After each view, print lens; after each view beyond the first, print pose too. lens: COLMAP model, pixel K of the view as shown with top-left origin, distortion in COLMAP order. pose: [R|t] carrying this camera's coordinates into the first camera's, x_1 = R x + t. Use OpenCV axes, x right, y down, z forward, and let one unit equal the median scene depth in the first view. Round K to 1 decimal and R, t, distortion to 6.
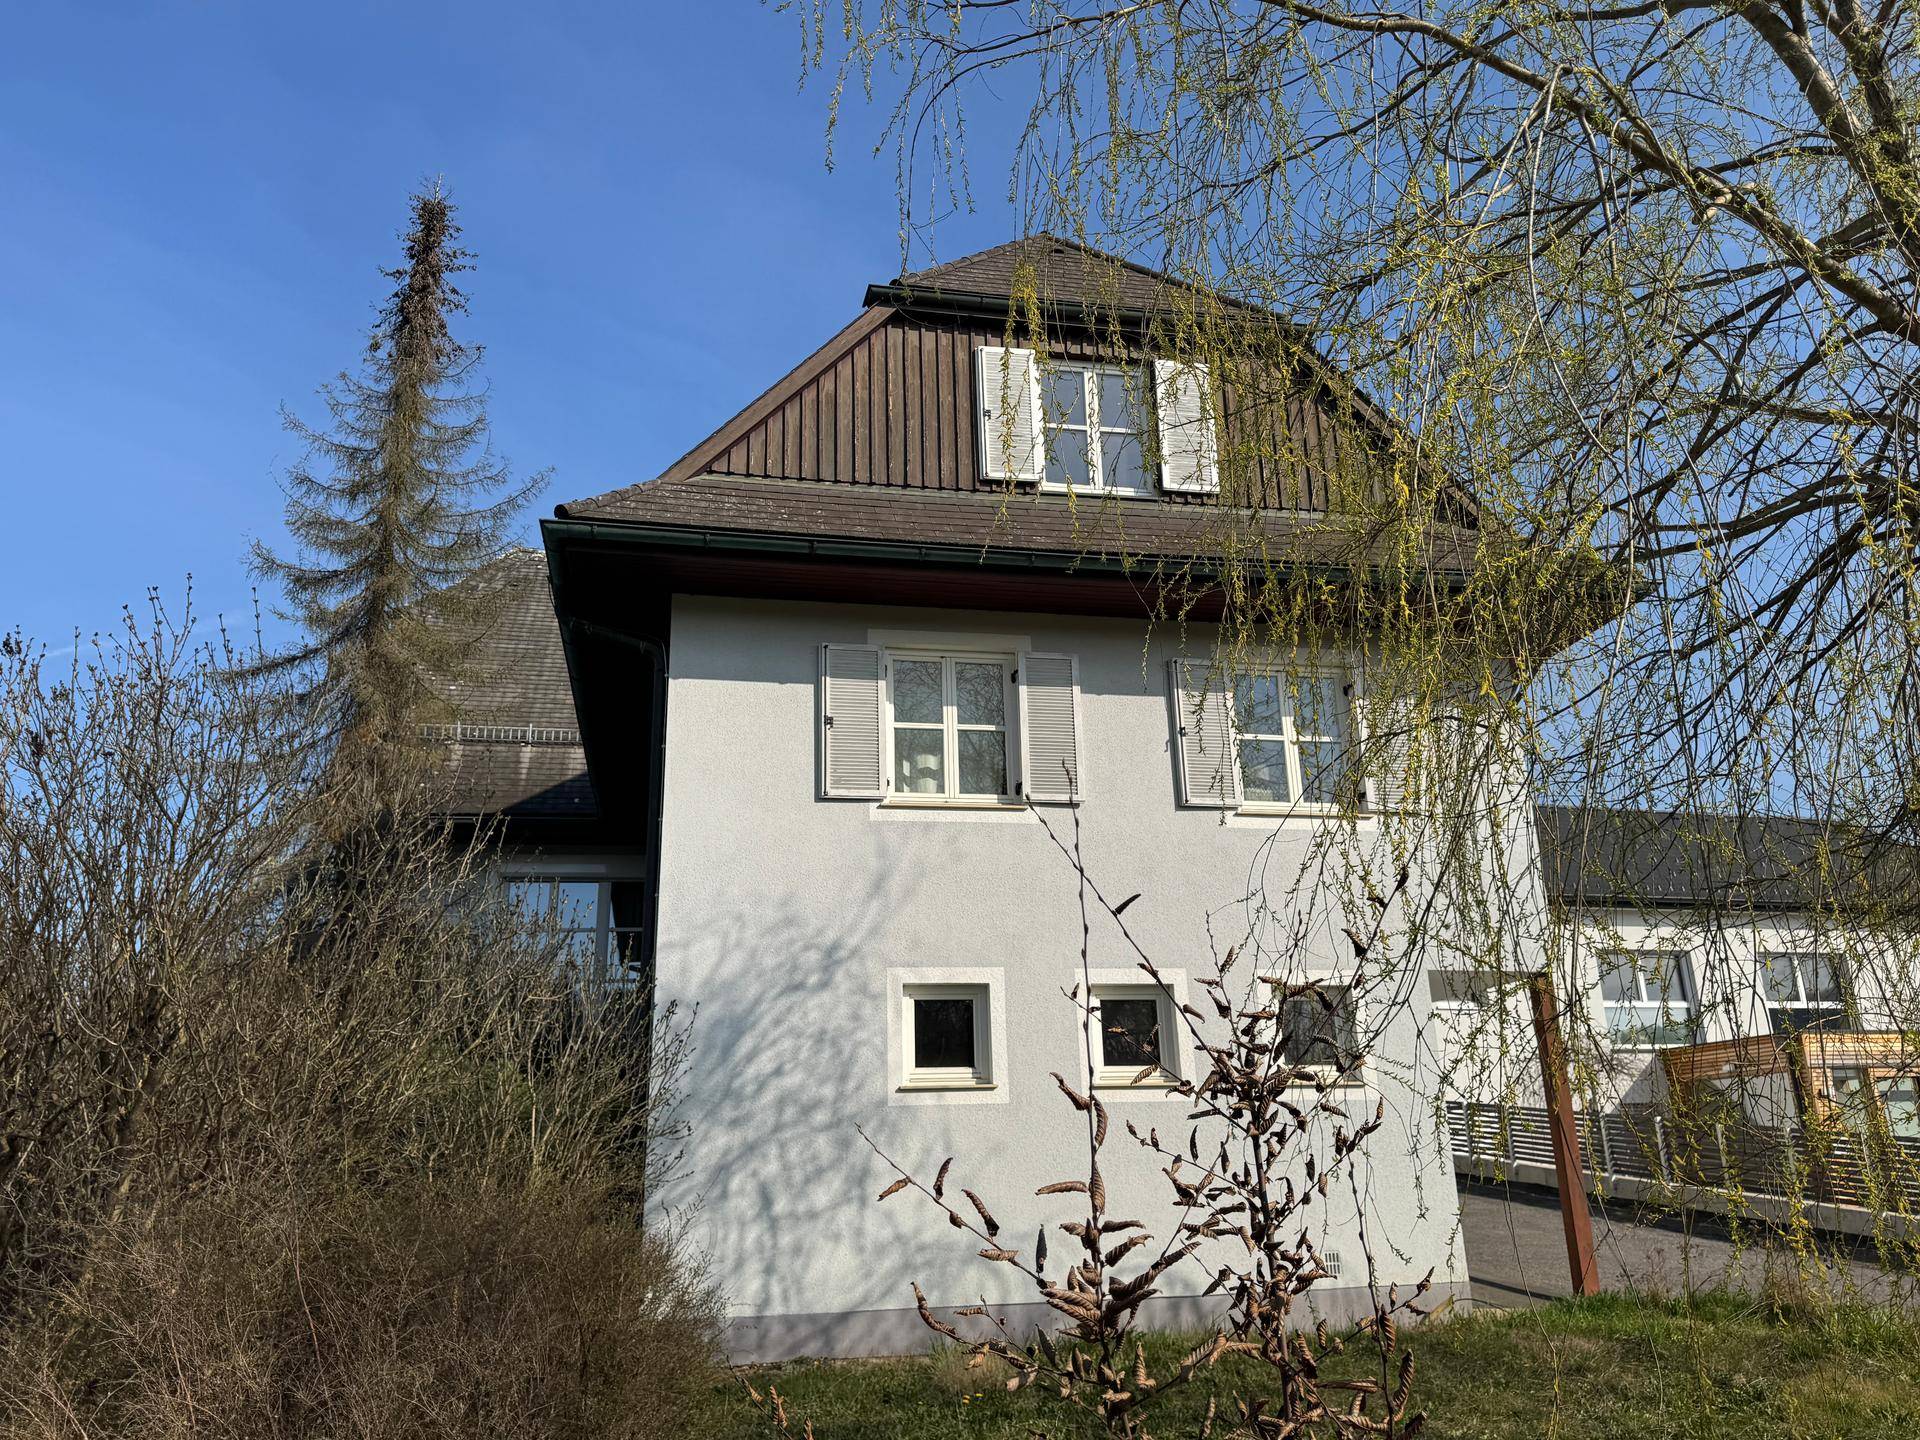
lens RADIAL K [[1471.7, 0, 954.5], [0, 1471.7, 713.5], [0, 0, 1]] dist [0.121096, -0.201492]
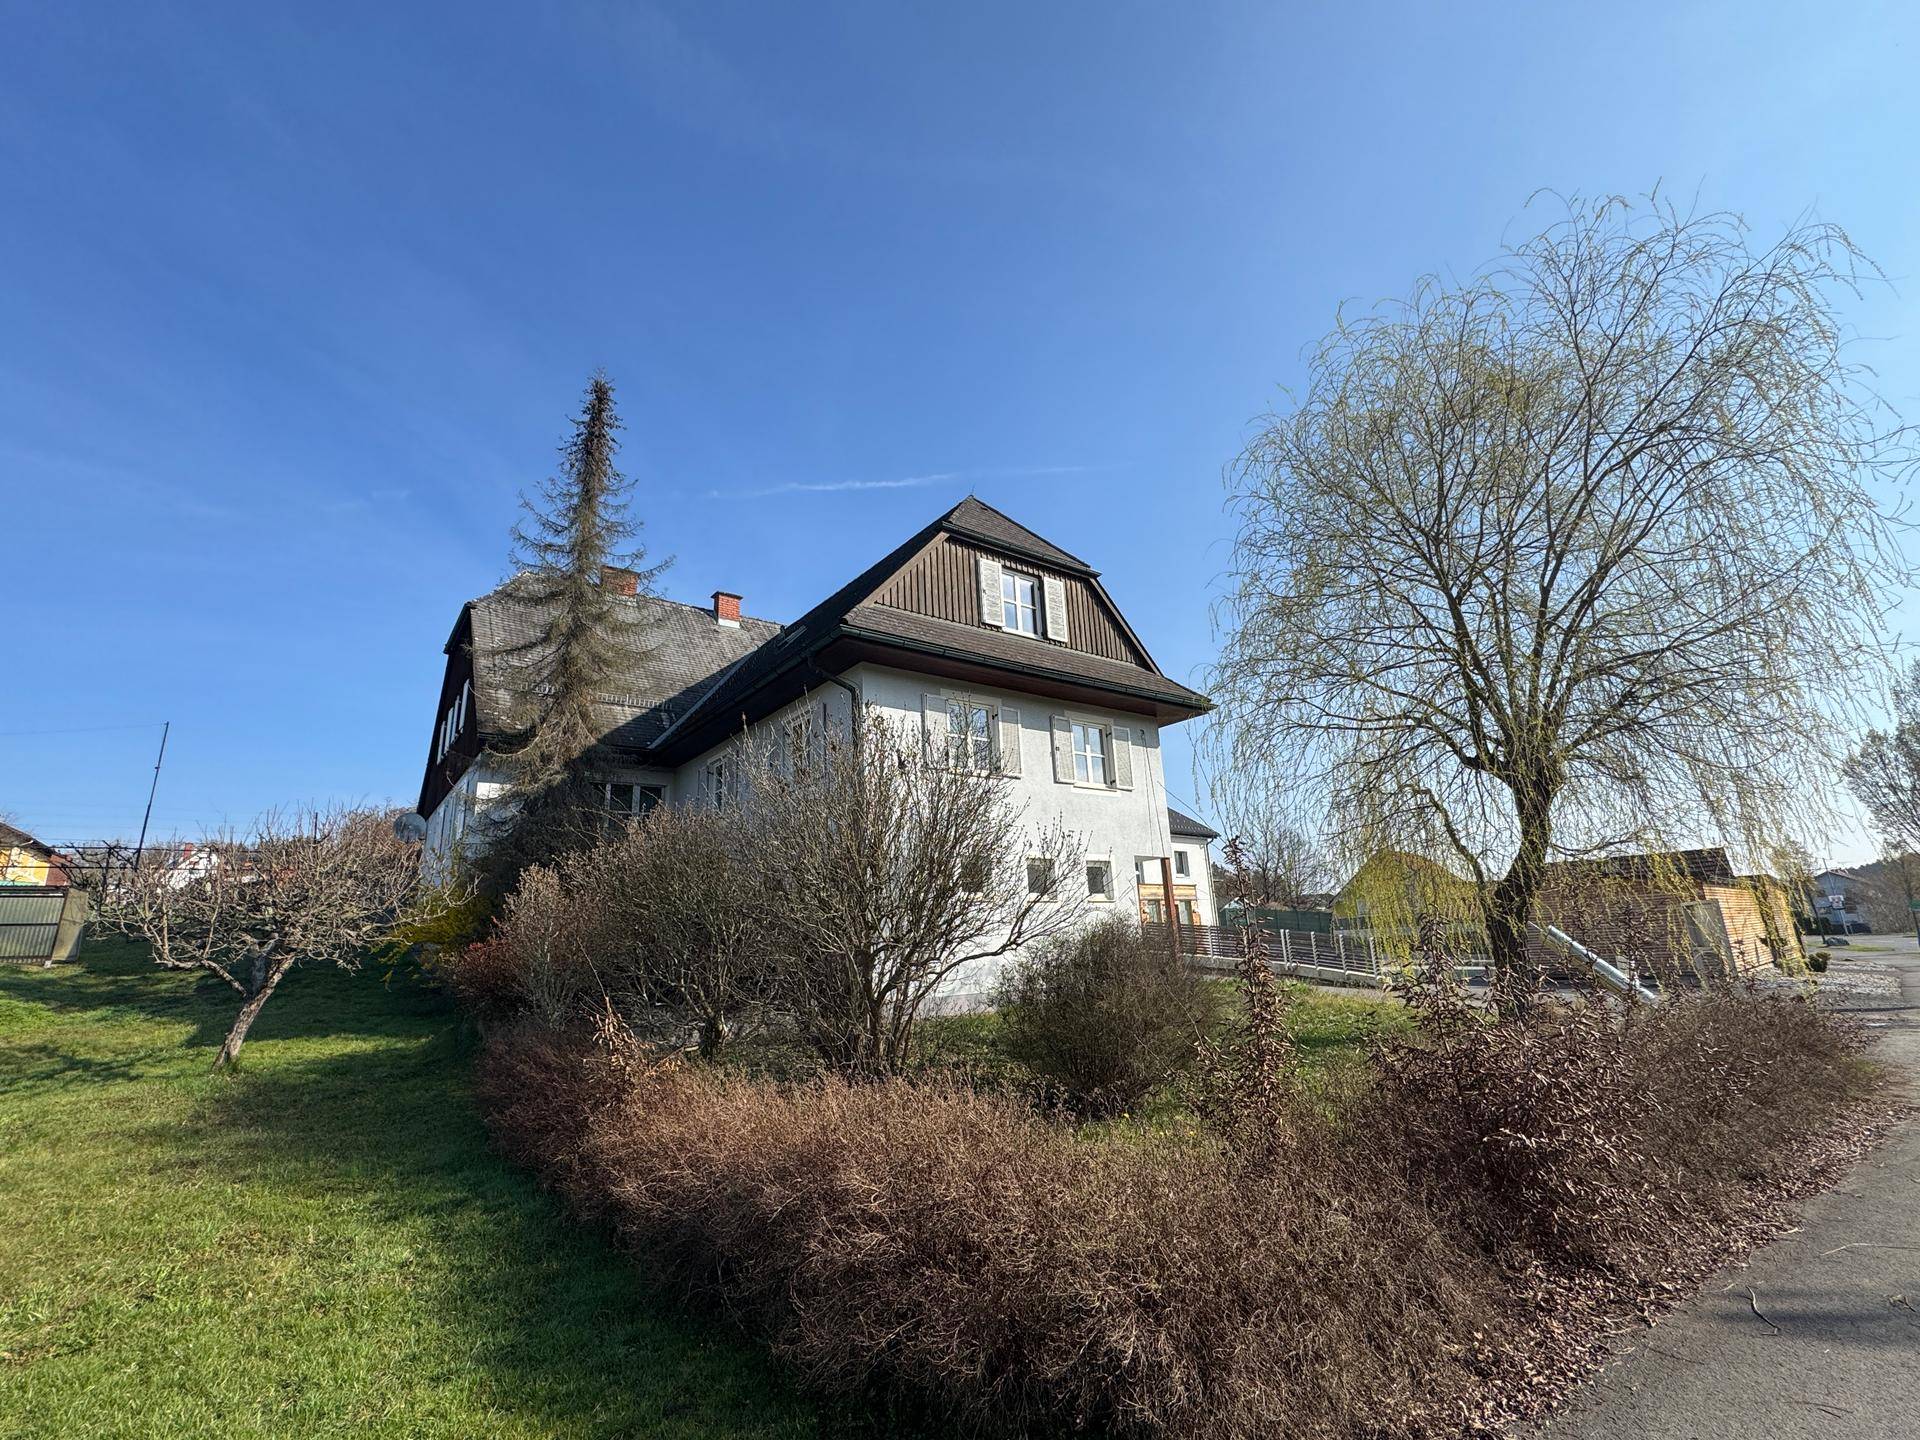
lens RADIAL K [[853.7, 0, 965.9], [0, 853.7, 711.1], [0, 0, 1]] dist [0.019800, 0.000255]
pose [[0.910803, 0.107532, 0.398590, -0.486309], [-0.115227, 0.993328, -0.004681, -0.021396], [-0.396434, -0.041665, 0.917117, -0.136397]]
